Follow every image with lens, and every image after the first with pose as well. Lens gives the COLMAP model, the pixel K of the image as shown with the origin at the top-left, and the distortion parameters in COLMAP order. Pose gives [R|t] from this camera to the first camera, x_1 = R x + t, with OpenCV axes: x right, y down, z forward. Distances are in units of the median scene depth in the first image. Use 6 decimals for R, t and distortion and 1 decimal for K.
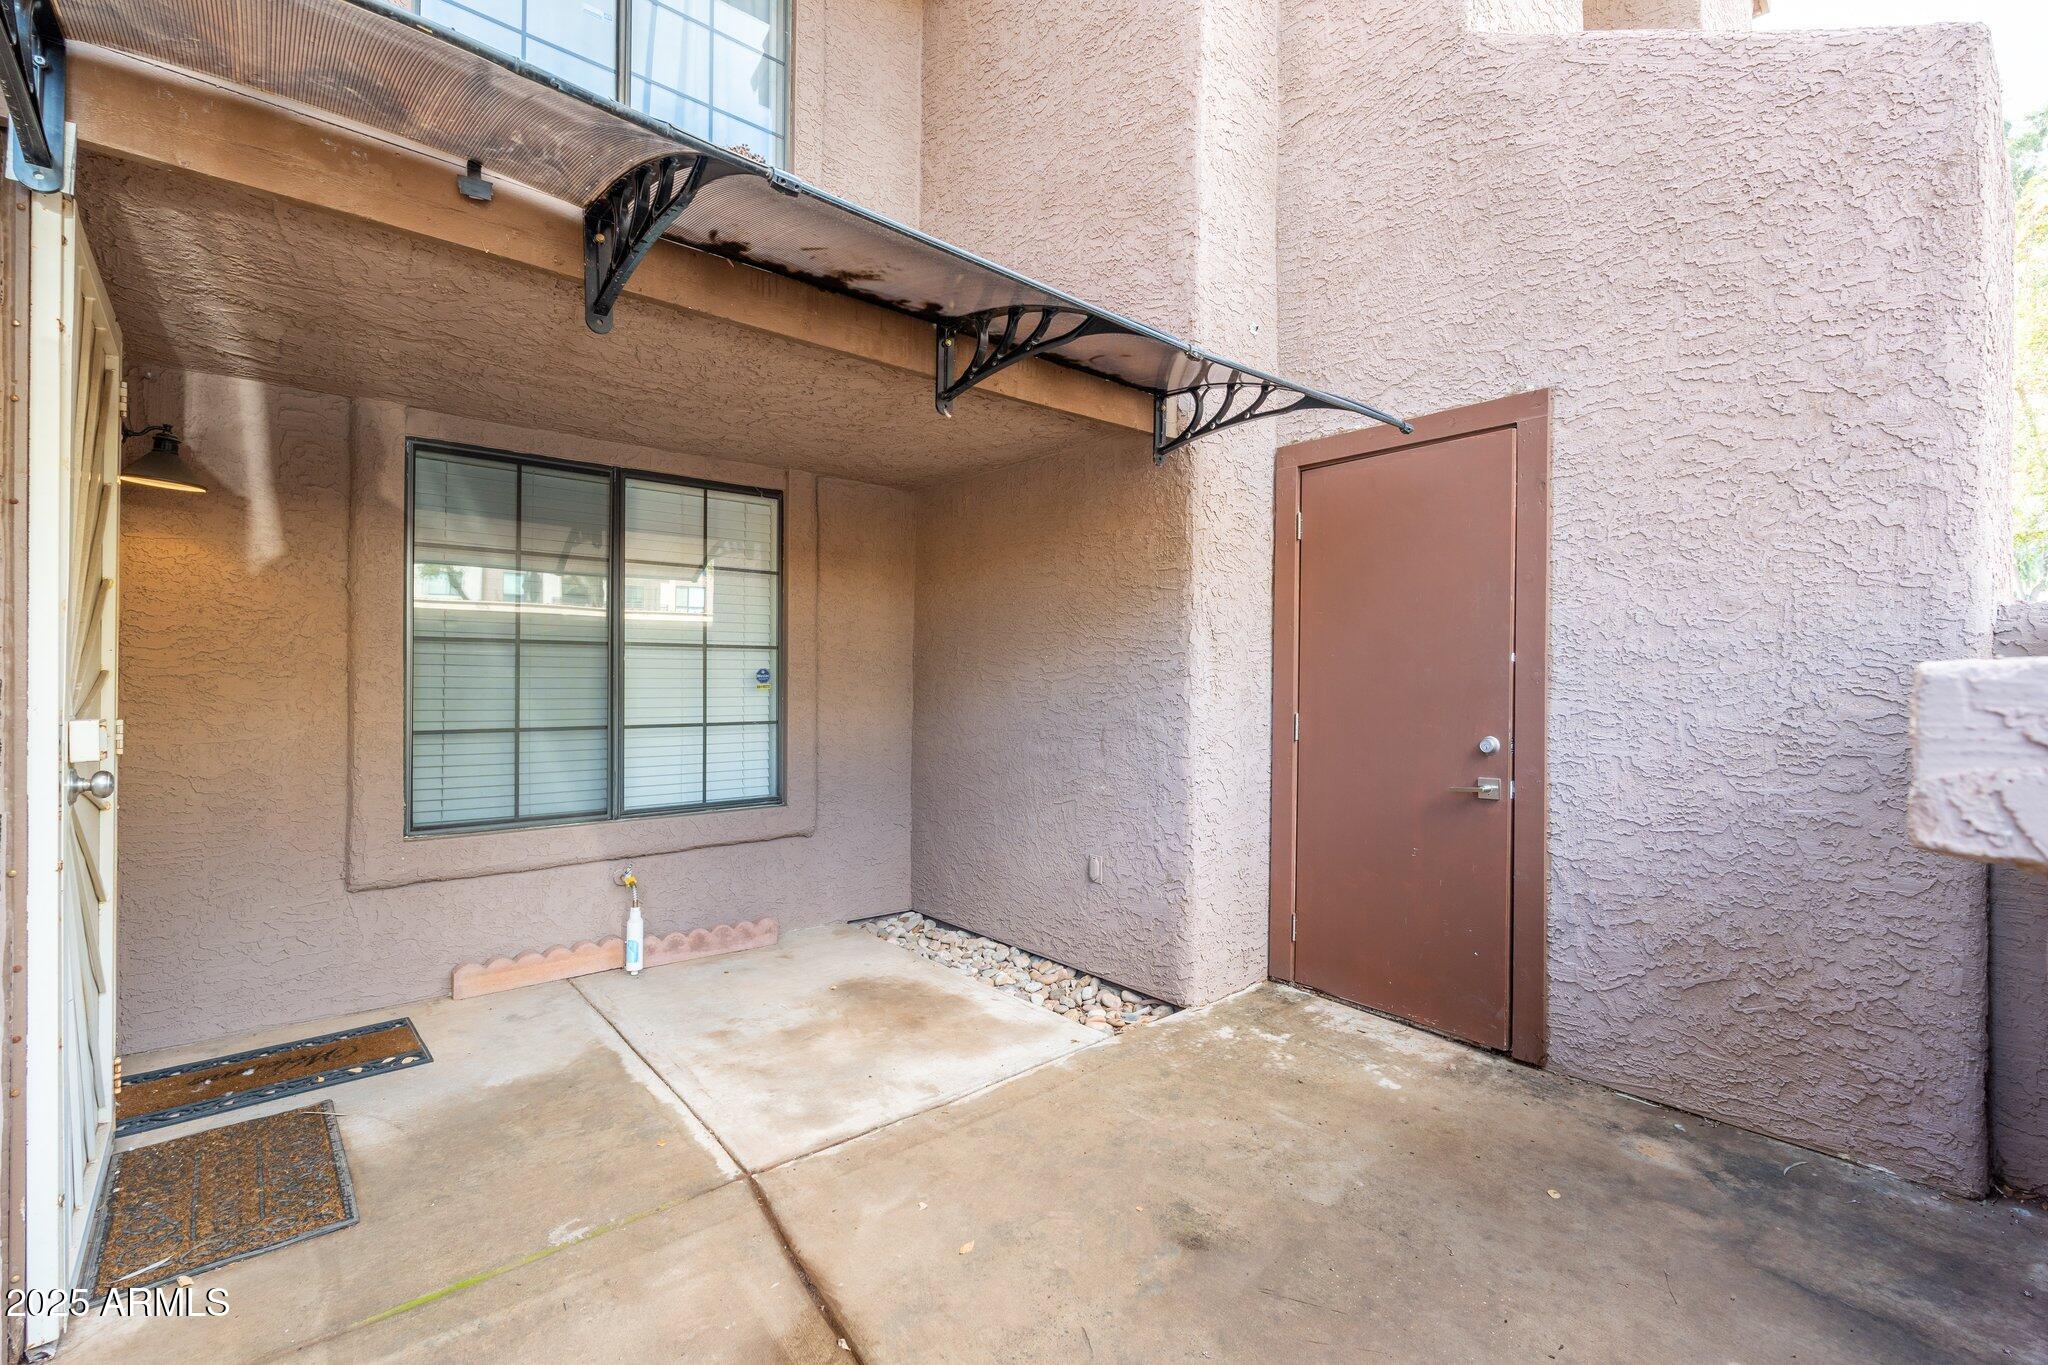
lens RADIAL K [[901.3, 0, 1007.9], [0, 901.3, 677.6], [0, 0, 1]] dist [-0.002957, 0.000823]
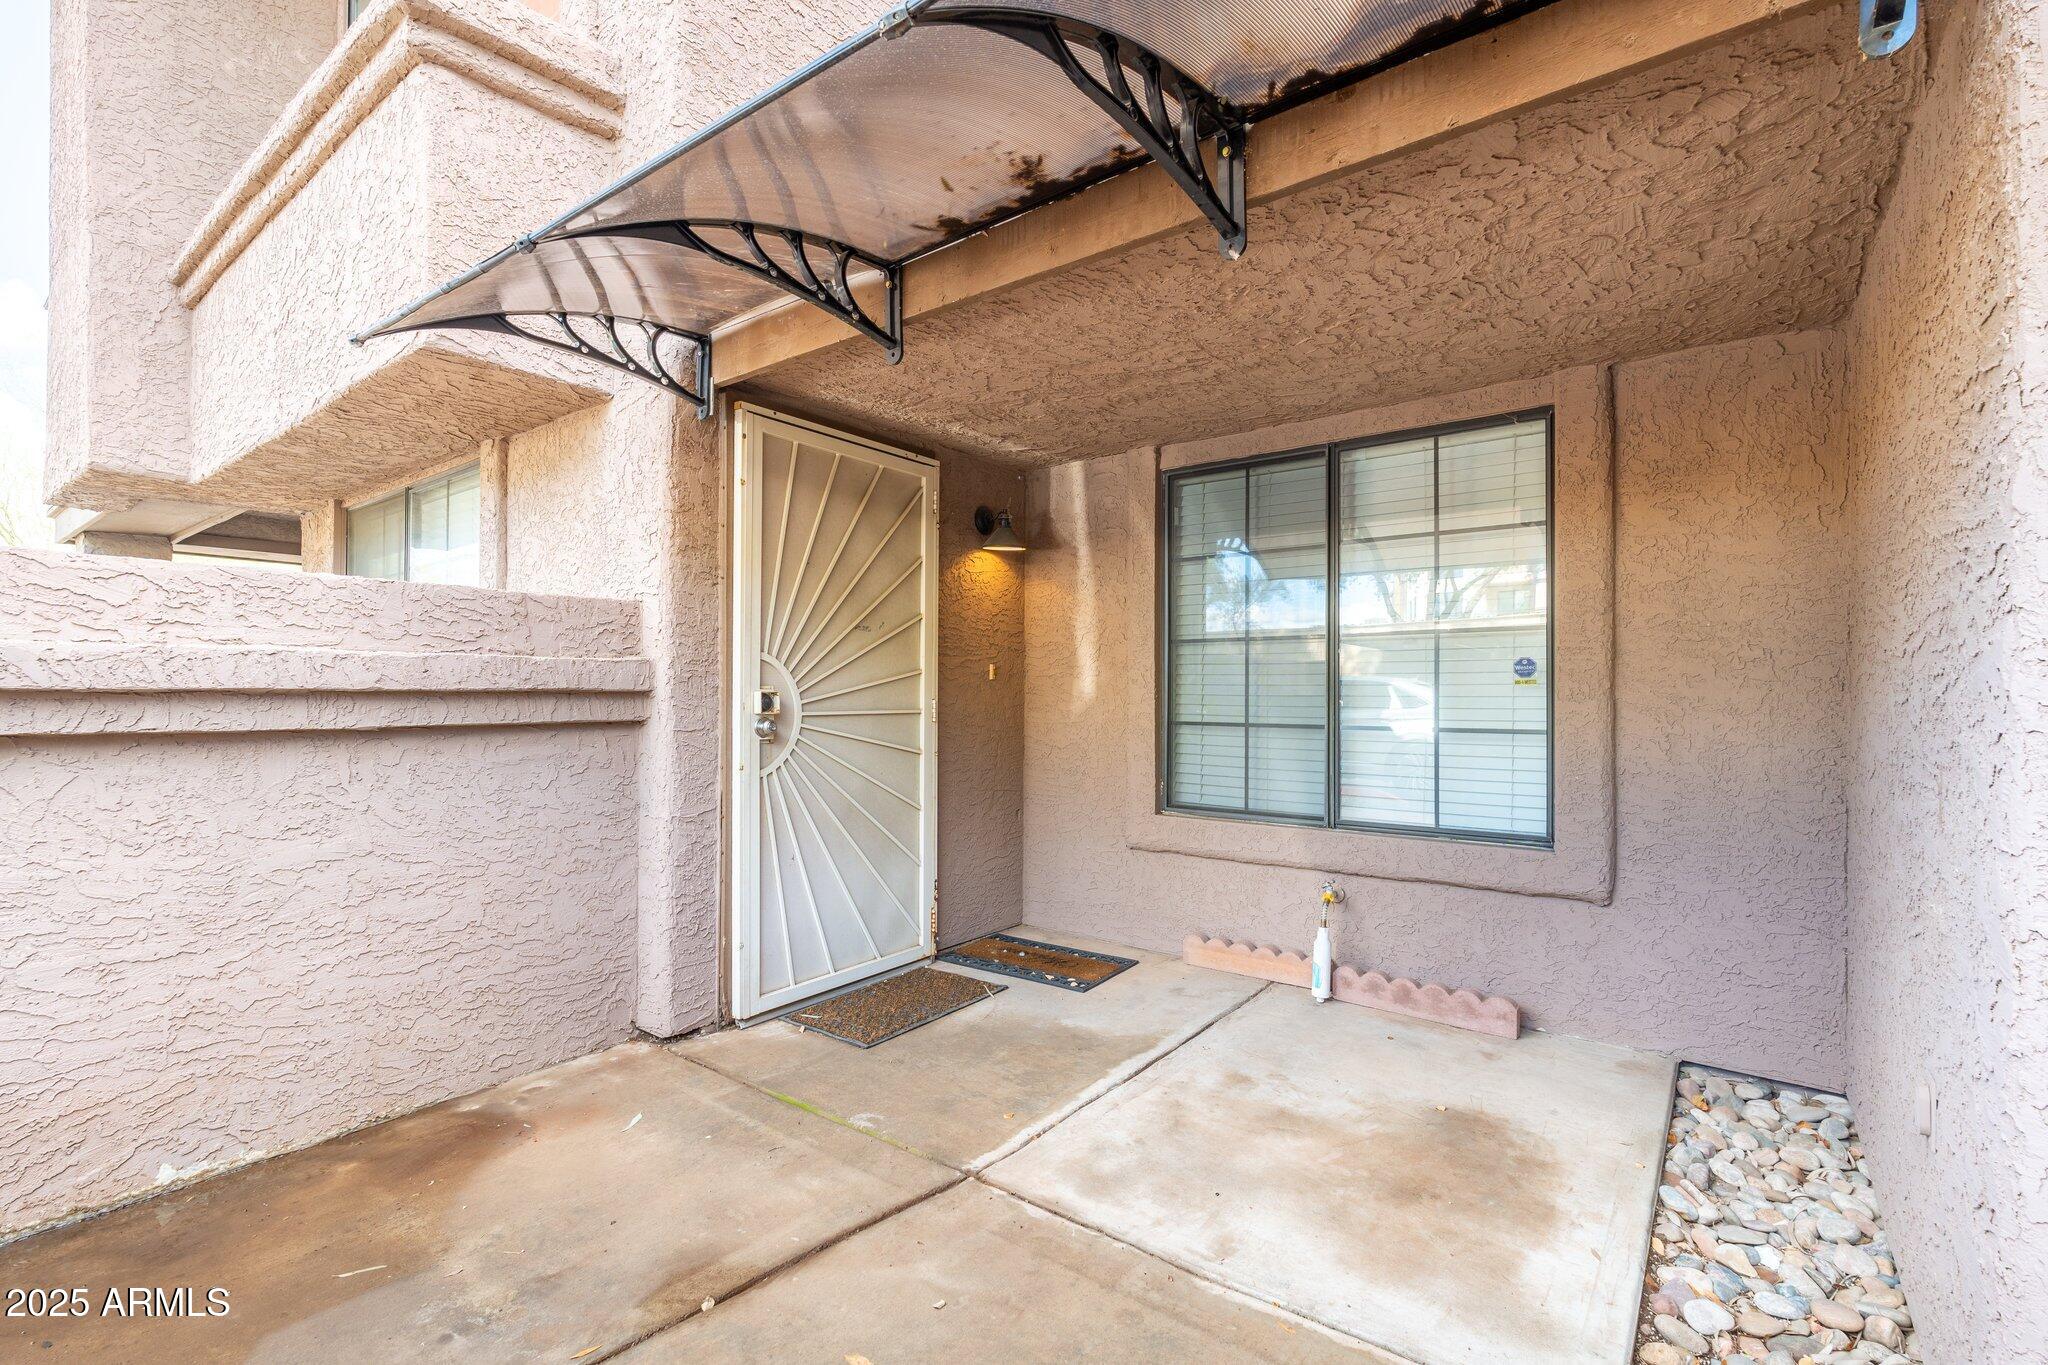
lens RADIAL K [[901.3, 0, 1013.7], [0, 901.3, 688.8], [0, 0, 1]] dist [-0.002957, 0.000823]
pose [[0.214663, -0.010048, -0.976636, 0.477480], [-0.002500, 0.999938, -0.010837, 0.033277], [0.976685, 0.004768, 0.214625, 0.603071]]
